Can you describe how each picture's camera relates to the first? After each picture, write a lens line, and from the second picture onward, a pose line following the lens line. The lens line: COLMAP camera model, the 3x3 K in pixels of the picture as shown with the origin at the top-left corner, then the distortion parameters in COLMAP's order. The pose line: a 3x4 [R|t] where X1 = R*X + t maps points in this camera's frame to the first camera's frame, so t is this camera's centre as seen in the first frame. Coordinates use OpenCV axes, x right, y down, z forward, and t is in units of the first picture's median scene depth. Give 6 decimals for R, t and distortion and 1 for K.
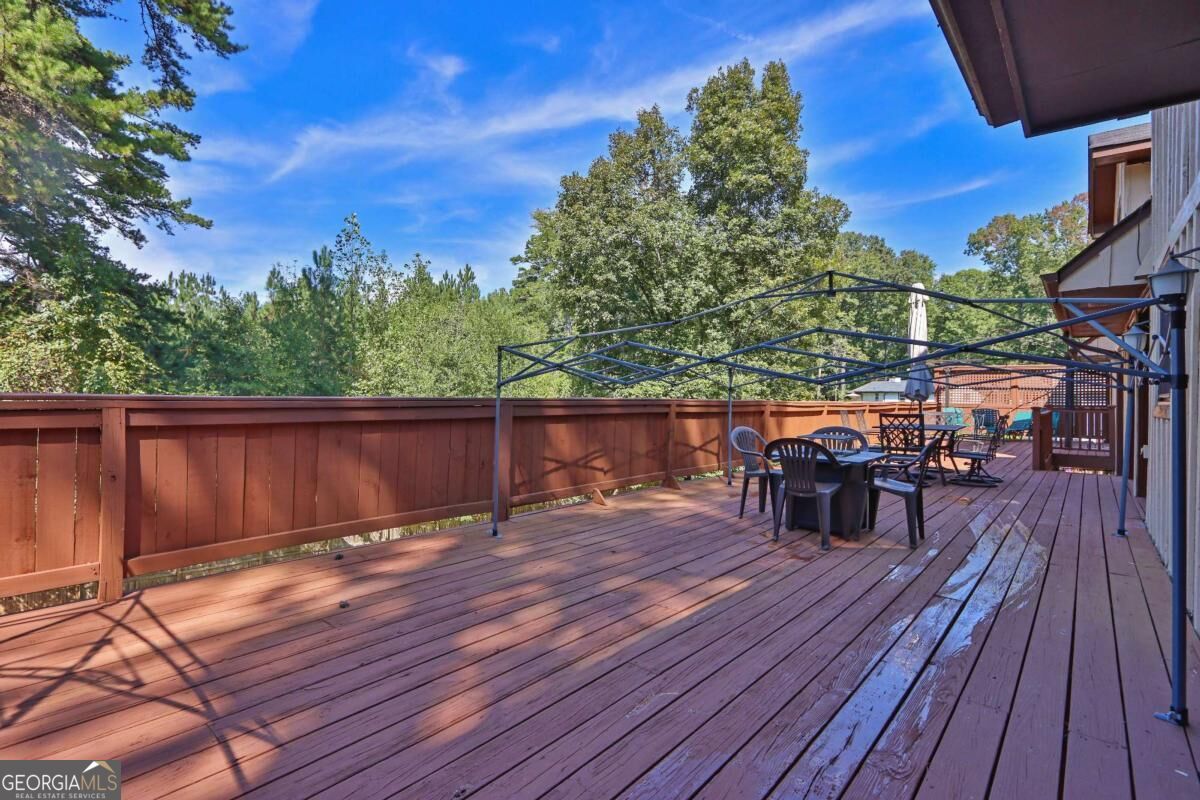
lens RADIAL K [[564.4, 0, 601.8], [0, 564.4, 390.6], [0, 0, 1]] dist [-0.003770, 0.002777]
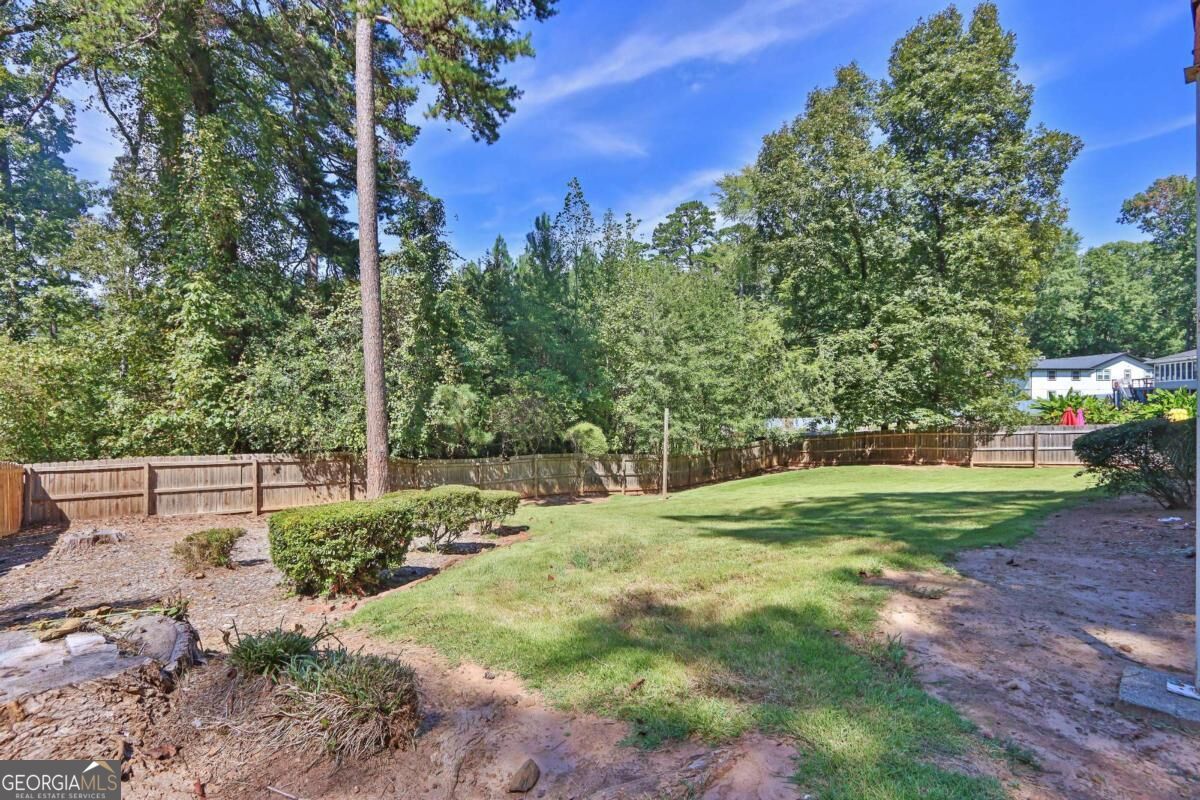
lens RADIAL K [[564.4, 0, 597.1], [0, 564.4, 401.6], [0, 0, 1]] dist [-0.003770, 0.002777]
pose [[0.992473, -0.013076, -0.121764, -0.262126], [0.013010, 0.999914, -0.001334, 0.111717], [0.121771, -0.000260, 0.992558, -0.073030]]
